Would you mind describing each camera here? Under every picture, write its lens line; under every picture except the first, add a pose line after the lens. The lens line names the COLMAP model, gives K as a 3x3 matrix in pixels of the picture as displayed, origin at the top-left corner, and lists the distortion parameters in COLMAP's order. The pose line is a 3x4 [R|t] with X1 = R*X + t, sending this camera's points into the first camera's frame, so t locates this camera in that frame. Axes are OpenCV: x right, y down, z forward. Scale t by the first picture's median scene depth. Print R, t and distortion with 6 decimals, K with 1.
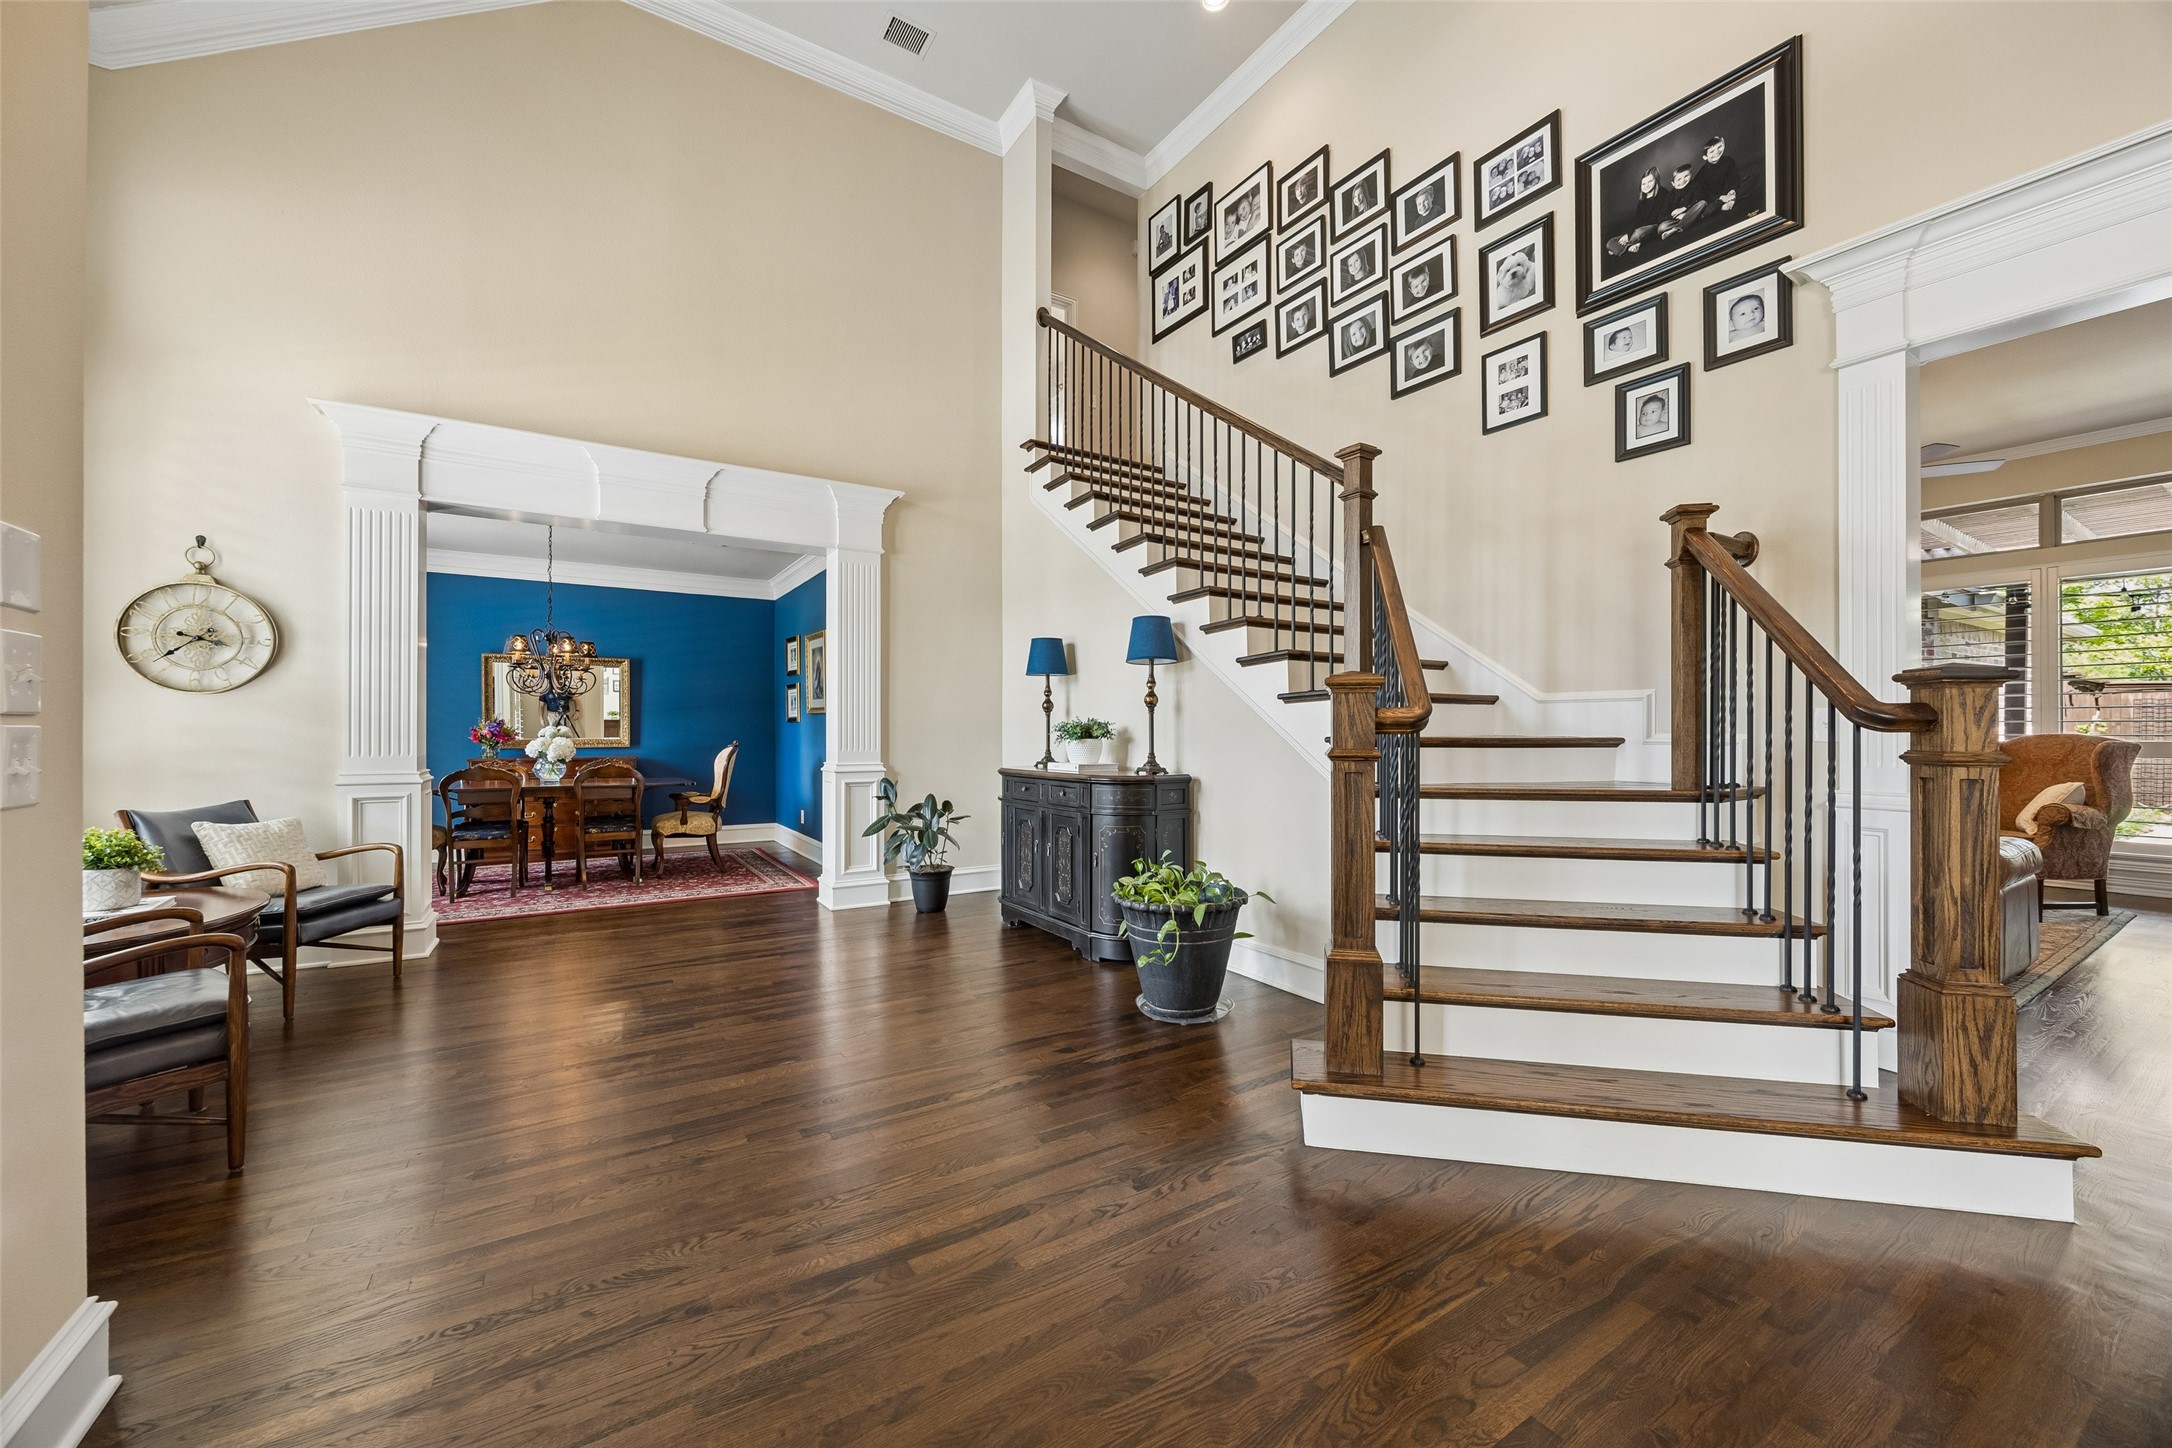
lens RADIAL K [[820.6, 0, 1094.8], [0, 820.6, 717.3], [0, 0, 1]] dist [0.000968, -0.006912]
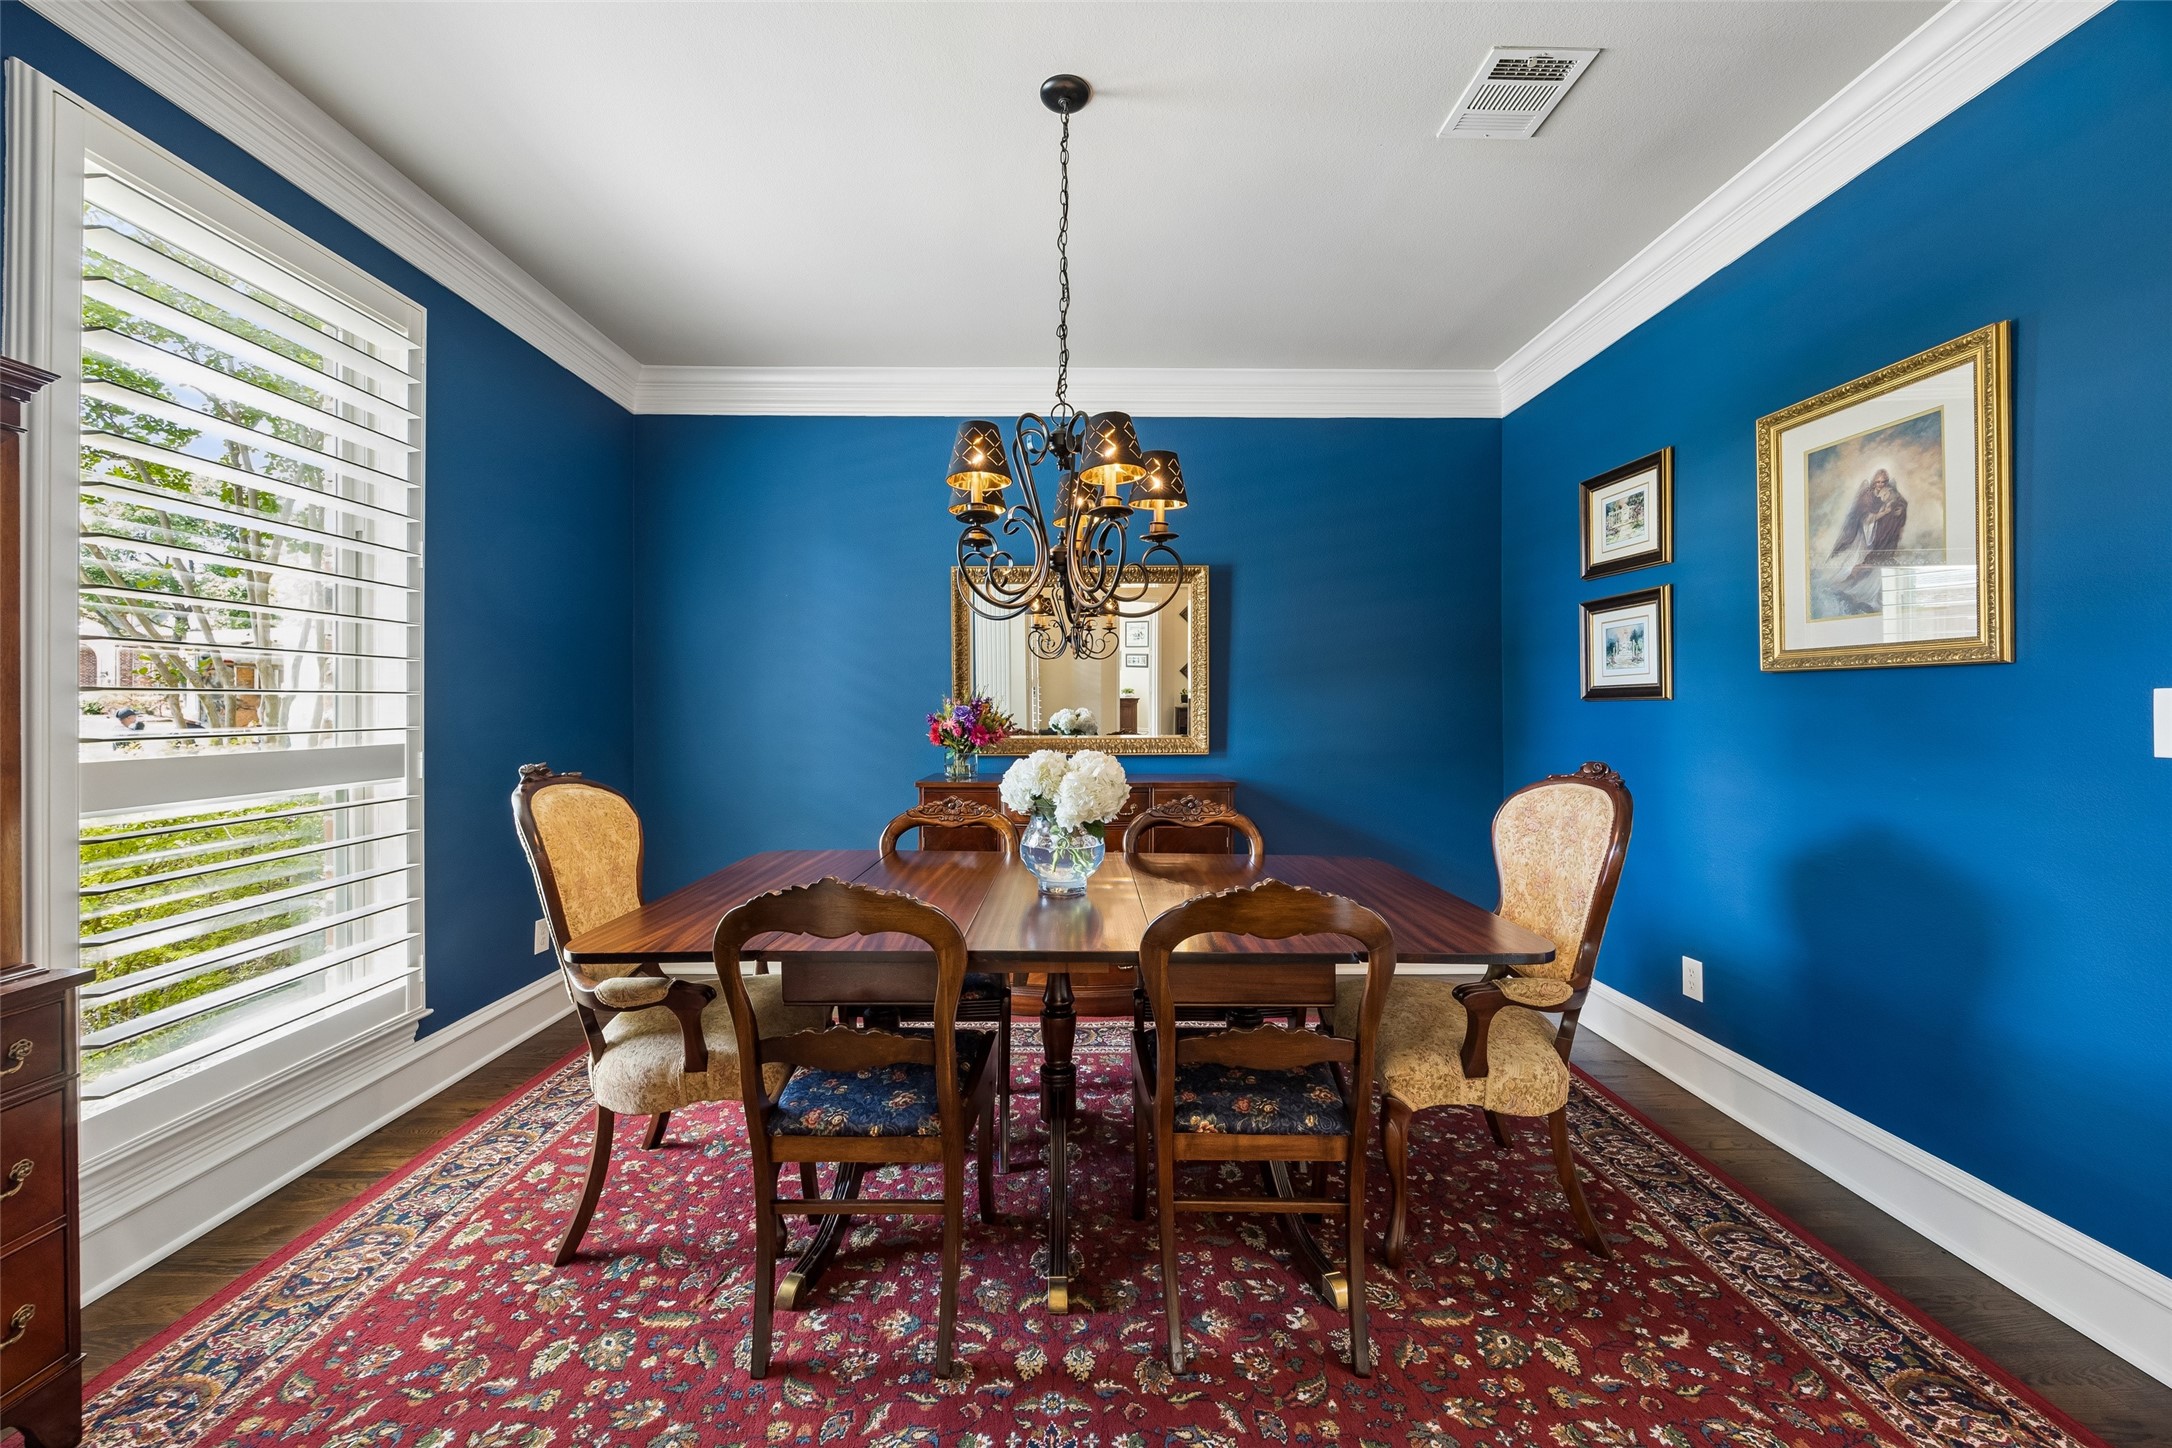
lens RADIAL K [[820.6, 0, 1094.8], [0, 820.6, 717.3], [0, 0, 1]] dist [0.000968, -0.006912]
pose [[0.853161, 0.008010, -0.521586, -0.405900], [0.004936, 0.999713, 0.023427, 0.003141], [0.521624, -0.022561, 0.852877, 0.611905]]
